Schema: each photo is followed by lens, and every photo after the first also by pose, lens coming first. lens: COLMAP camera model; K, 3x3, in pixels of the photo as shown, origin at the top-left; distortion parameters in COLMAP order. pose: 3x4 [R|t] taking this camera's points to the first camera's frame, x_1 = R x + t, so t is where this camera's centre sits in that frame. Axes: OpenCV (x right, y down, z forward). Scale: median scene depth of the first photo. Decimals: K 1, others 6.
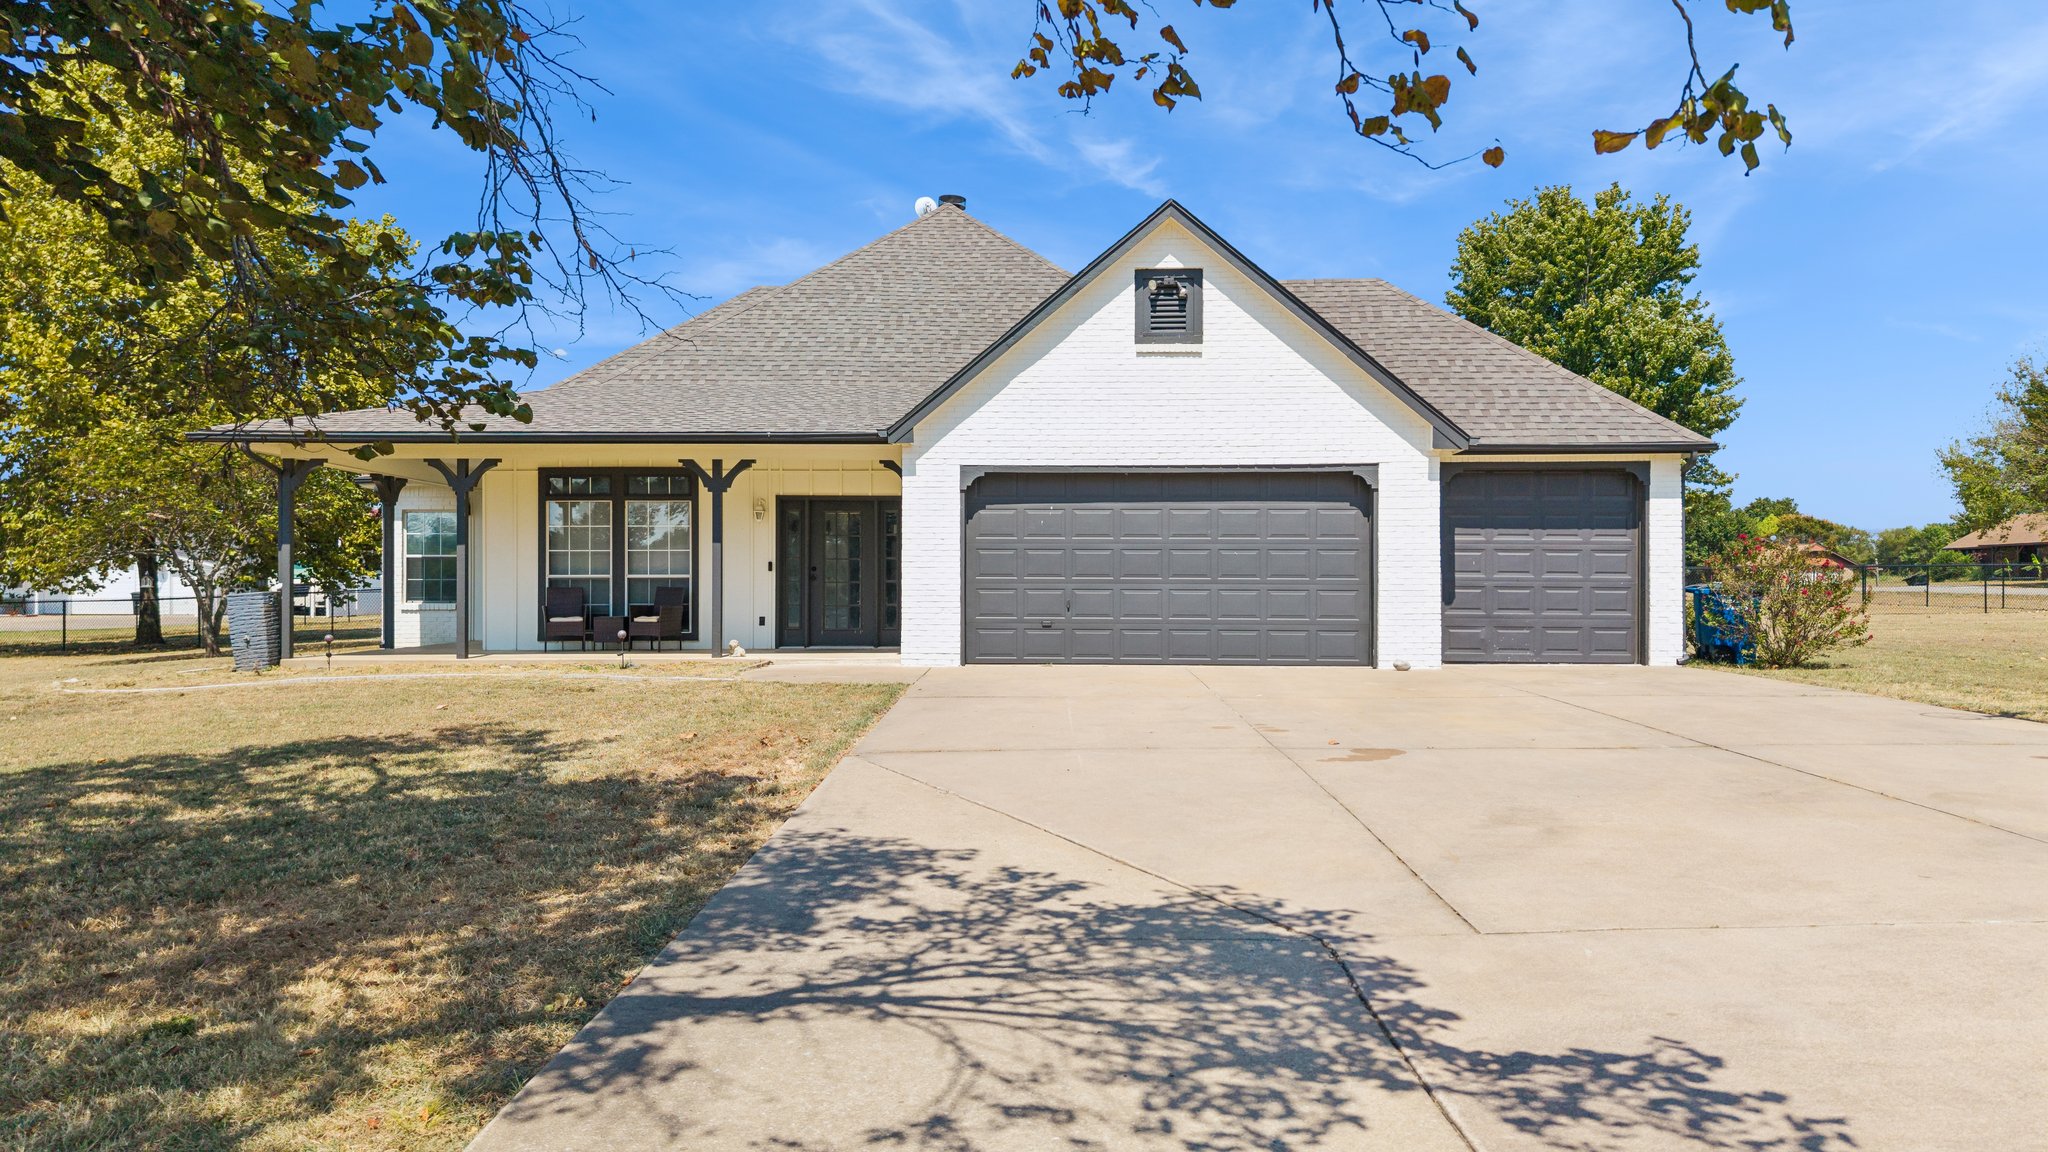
lens RADIAL K [[1397.6, 0, 1030.0], [0, 1397.6, 598.8], [0, 0, 1]] dist [0.106995, -0.270209]
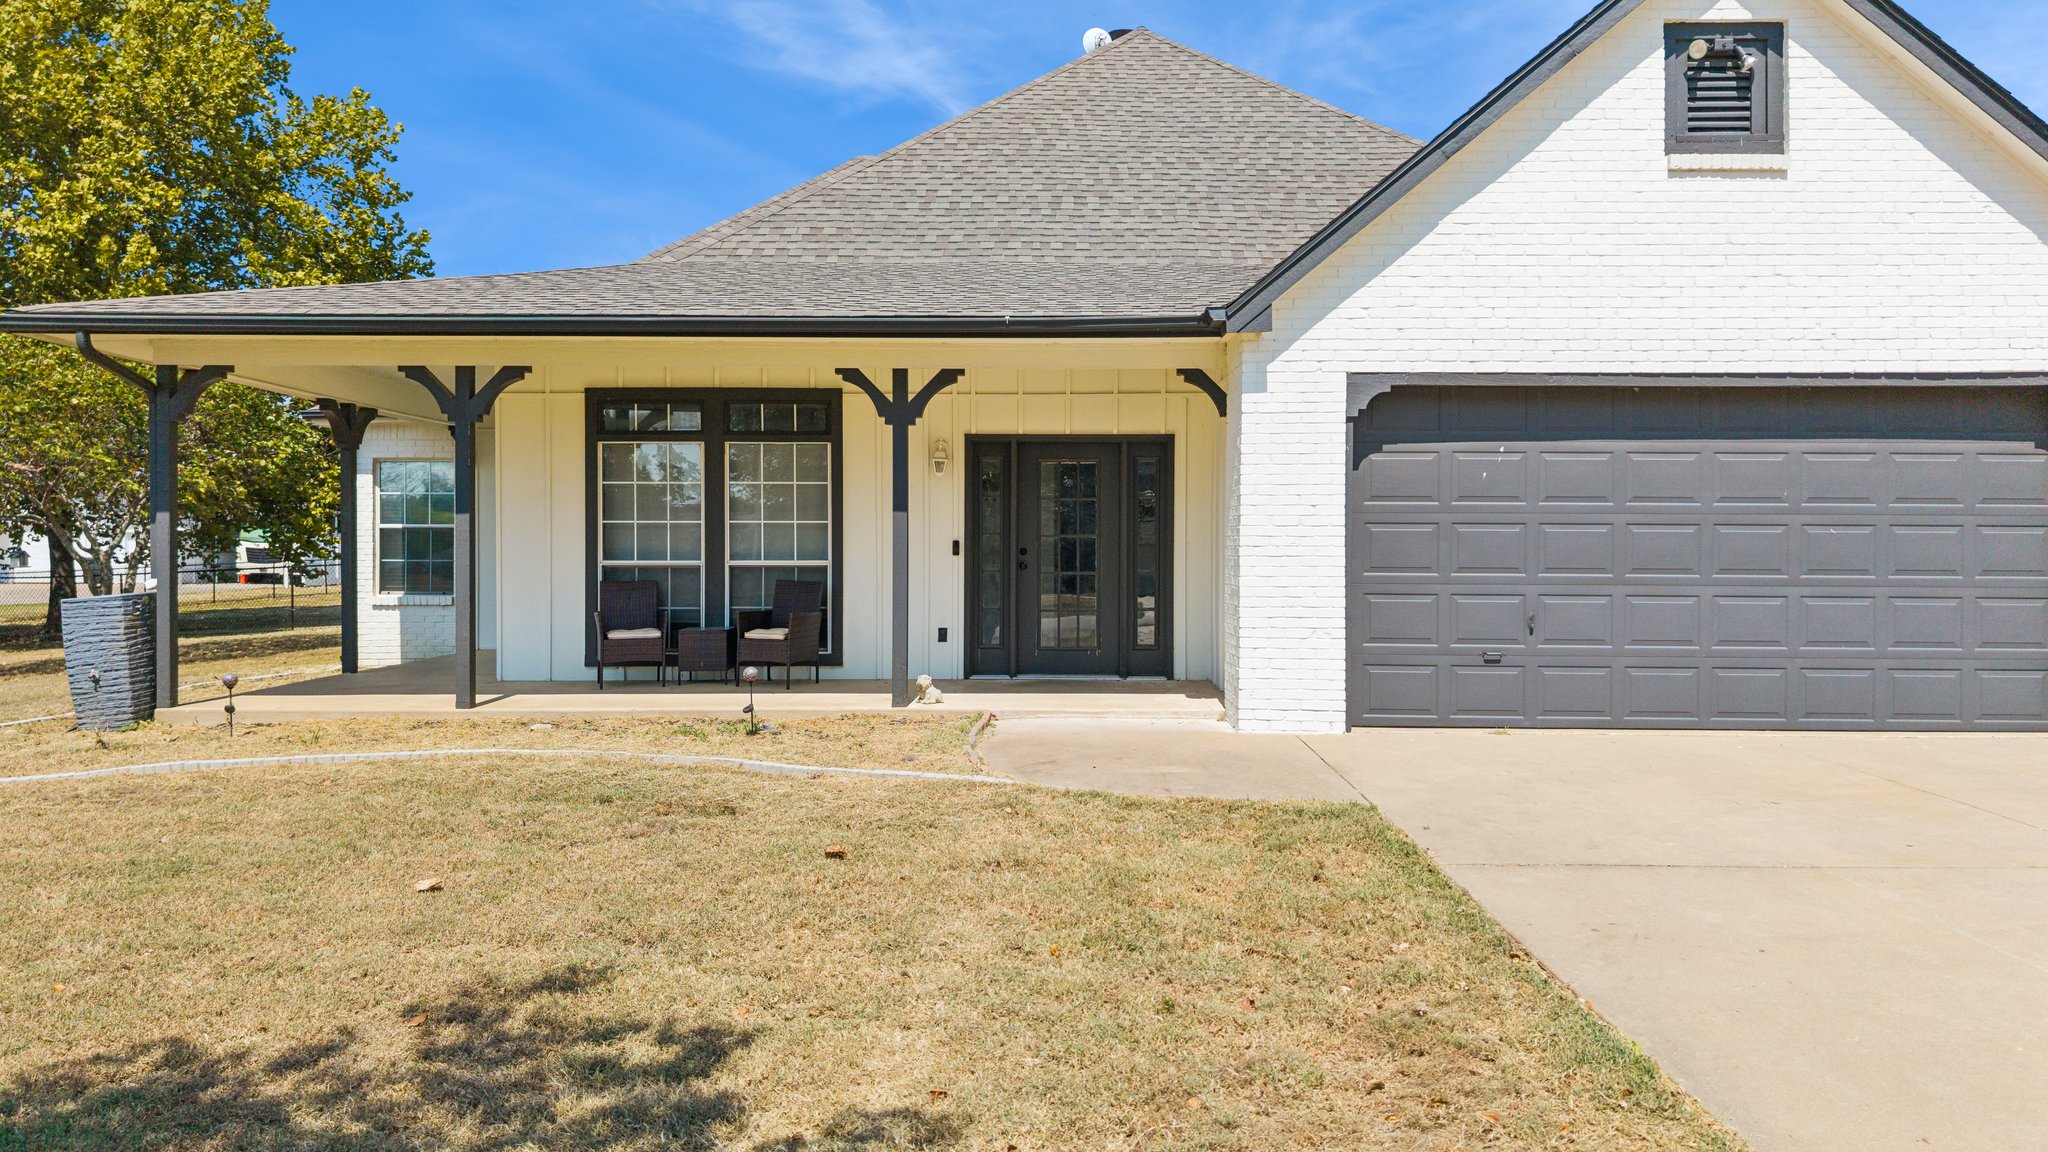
lens RADIAL K [[1412.5, 0, 1024.0], [0, 1412.5, 576.0], [0, 0, 1]] dist [0.093557, -0.180541]
pose [[0.999995, 0.001247, -0.002760, -0.156004], [-0.001211, 0.999915, 0.012982, -0.018988], [0.002776, -0.012979, 0.999912, 0.378028]]
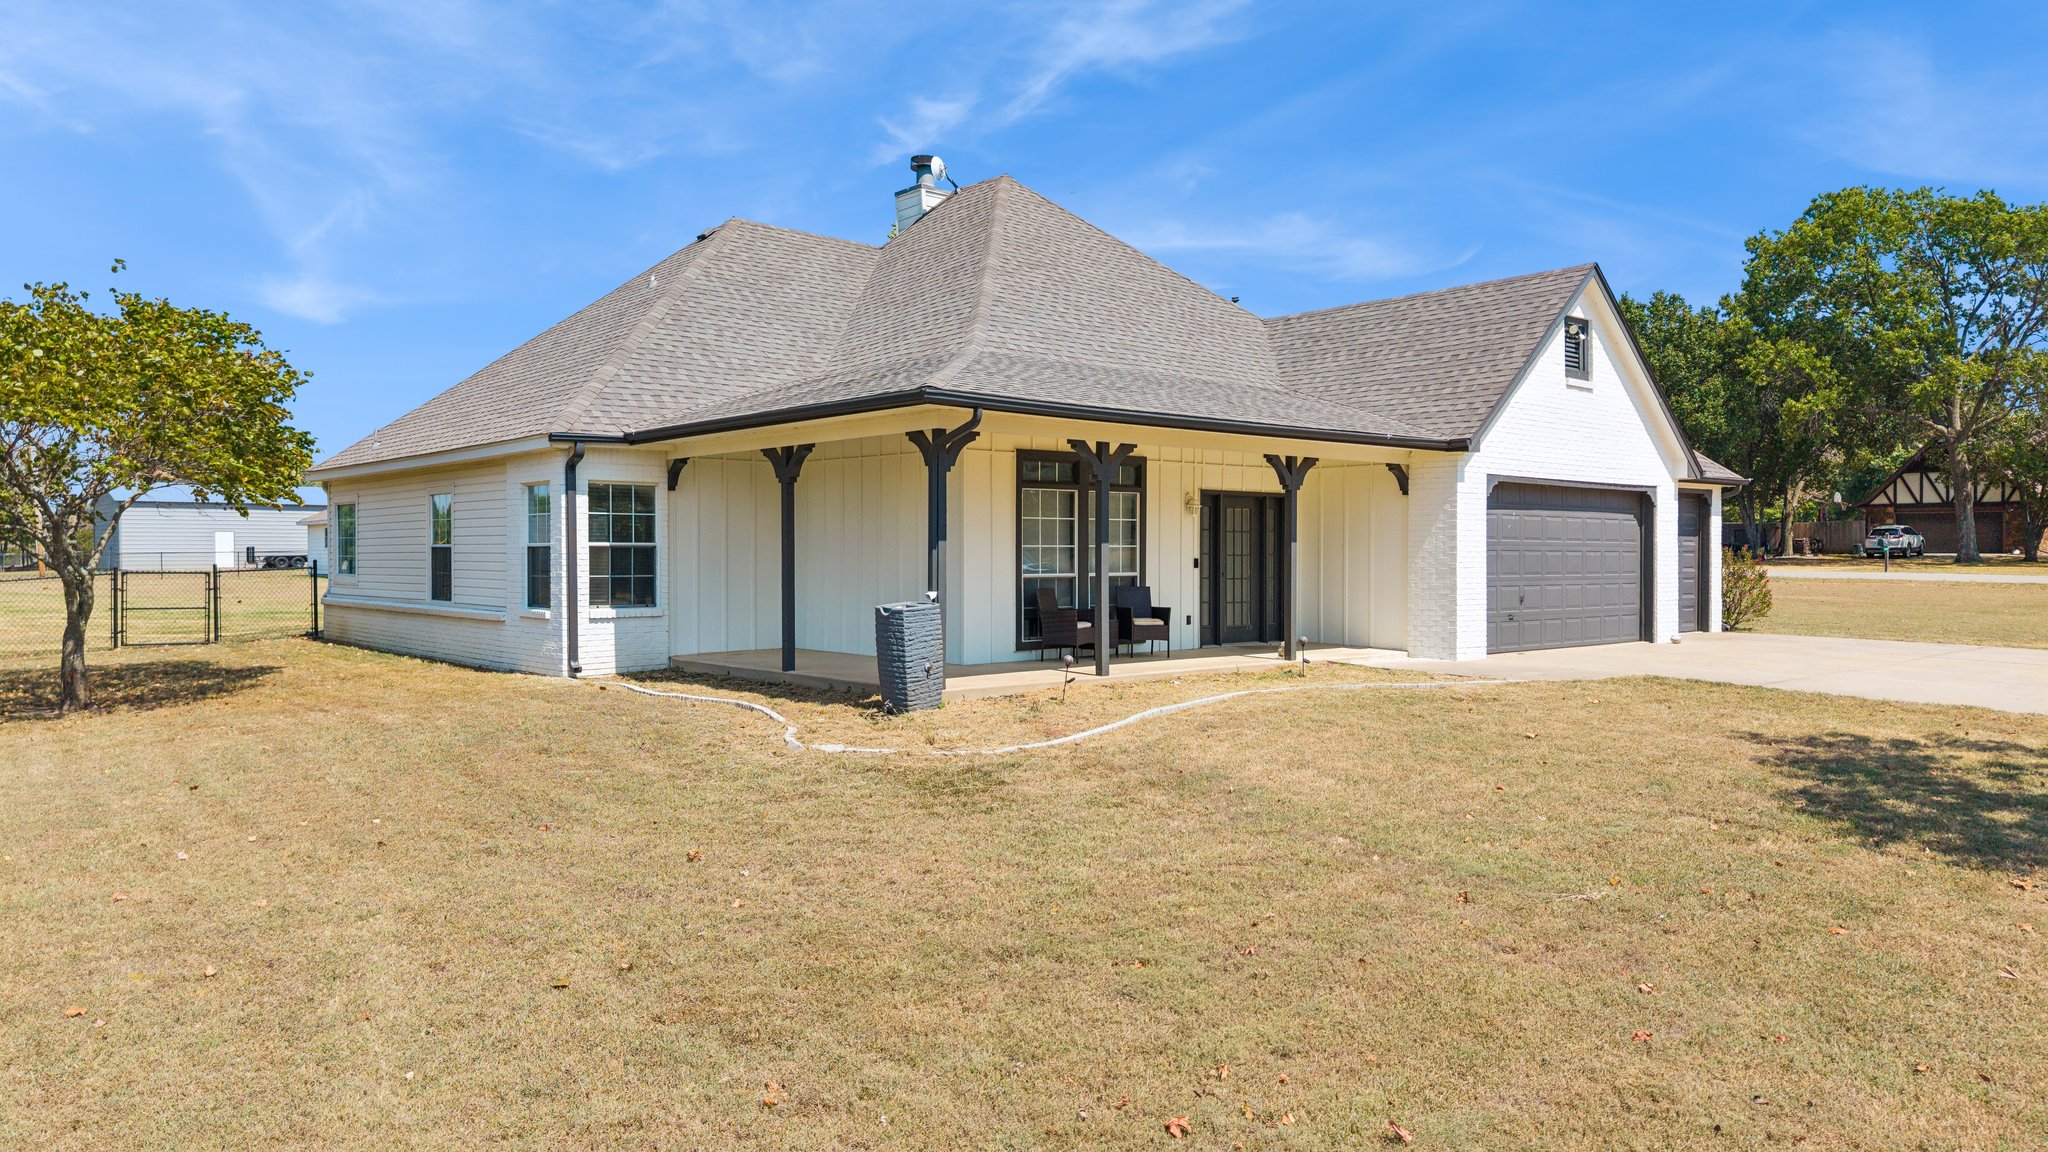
lens RADIAL K [[1397.6, 0, 1030.0], [0, 1397.6, 598.8], [0, 0, 1]] dist [0.106995, -0.270209]
pose [[0.729951, -0.018719, 0.683243, -0.946143], [0.006228, 0.999766, 0.020738, -0.019682], [-0.683471, -0.010883, 0.729897, 0.379604]]
